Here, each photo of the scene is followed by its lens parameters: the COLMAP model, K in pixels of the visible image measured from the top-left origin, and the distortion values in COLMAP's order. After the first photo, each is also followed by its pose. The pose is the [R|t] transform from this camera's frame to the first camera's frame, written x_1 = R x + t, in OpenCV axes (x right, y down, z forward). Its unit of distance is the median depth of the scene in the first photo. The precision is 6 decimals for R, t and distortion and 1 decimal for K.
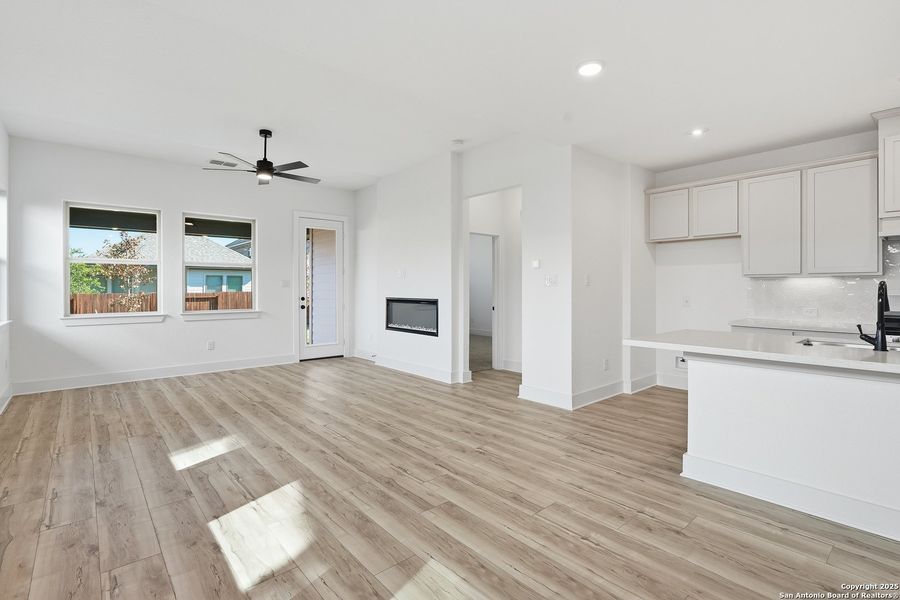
lens RADIAL K [[414.2, 0, 438.2], [0, 414.2, 294.1], [0, 0, 1]] dist [-0.000326, -0.000097]
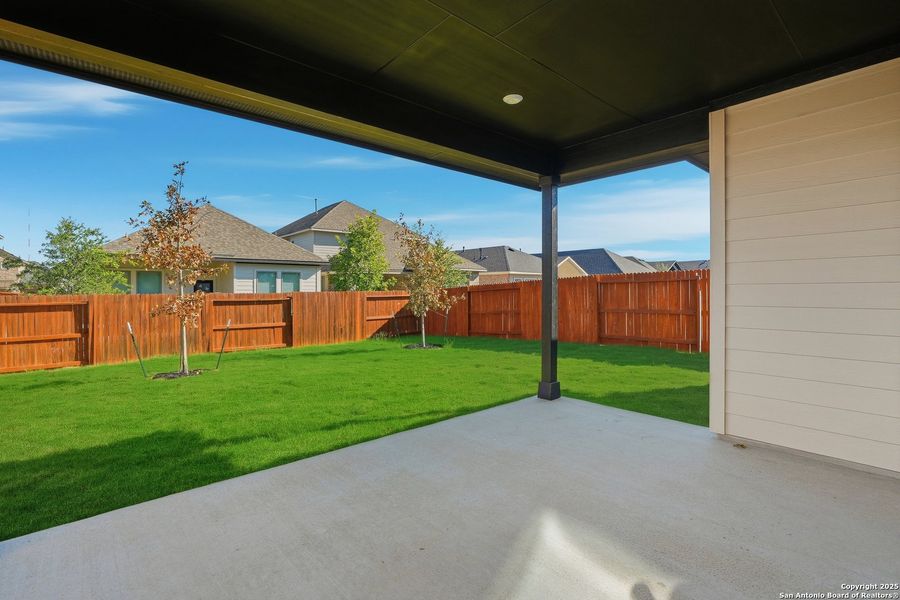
lens RADIAL K [[414.2, 0, 455.6], [0, 414.2, 294.7], [0, 0, 1]] dist [-0.000326, -0.000097]
pose [[0.999981, -0.000589, 0.006173, -0.779759], [0.000592, 1.000000, -0.000564, -0.000031], [-0.006173, 0.000568, 0.999981, 0.876284]]
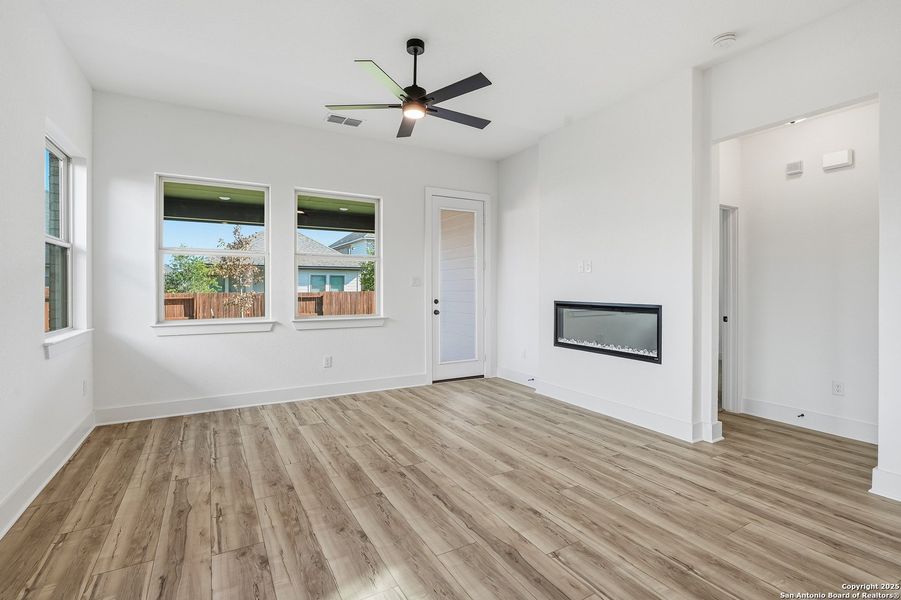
lens RADIAL K [[414.7, 0, 448.1], [0, 414.7, 293.5], [0, 0, 1]] dist [-0.000326, -0.000097]
pose [[0.982711, 0.004076, -0.185100, -0.169403], [-0.004286, 0.999991, -0.000737, -0.002858], [0.185095, 0.001517, 0.982719, 0.256801]]
